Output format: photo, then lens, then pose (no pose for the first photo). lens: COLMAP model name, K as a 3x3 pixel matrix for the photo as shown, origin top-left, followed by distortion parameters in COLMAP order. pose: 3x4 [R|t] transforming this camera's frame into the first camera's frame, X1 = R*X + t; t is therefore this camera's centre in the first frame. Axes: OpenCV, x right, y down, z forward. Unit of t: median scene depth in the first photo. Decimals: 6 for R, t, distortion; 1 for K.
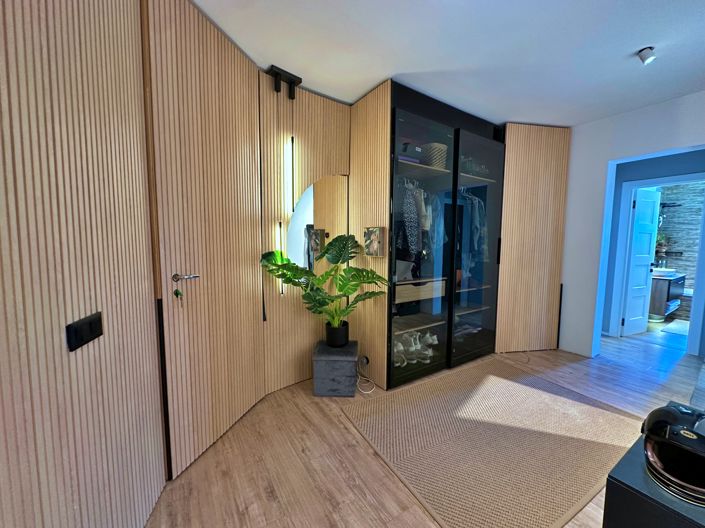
lens RADIAL K [[280.9, 0, 352.0], [0, 280.9, 262.3], [0, 0, 1]] dist [-0.003424, 0.000308]
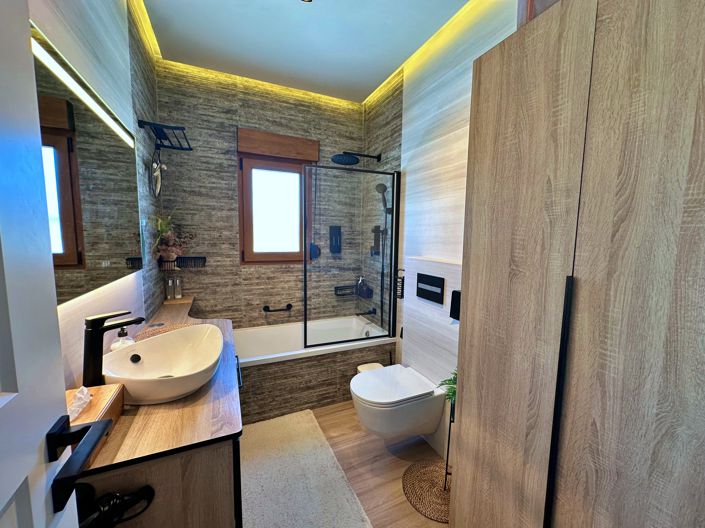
lens RADIAL K [[280.9, 0, 351.4], [0, 280.9, 265.4], [0, 0, 1]] dist [-0.003424, 0.000308]
pose [[0.148385, -0.107165, 0.983106, 0.755960], [0.073860, 0.992536, 0.097045, -0.049583], [-0.986168, 0.058212, 0.155192, 0.687980]]
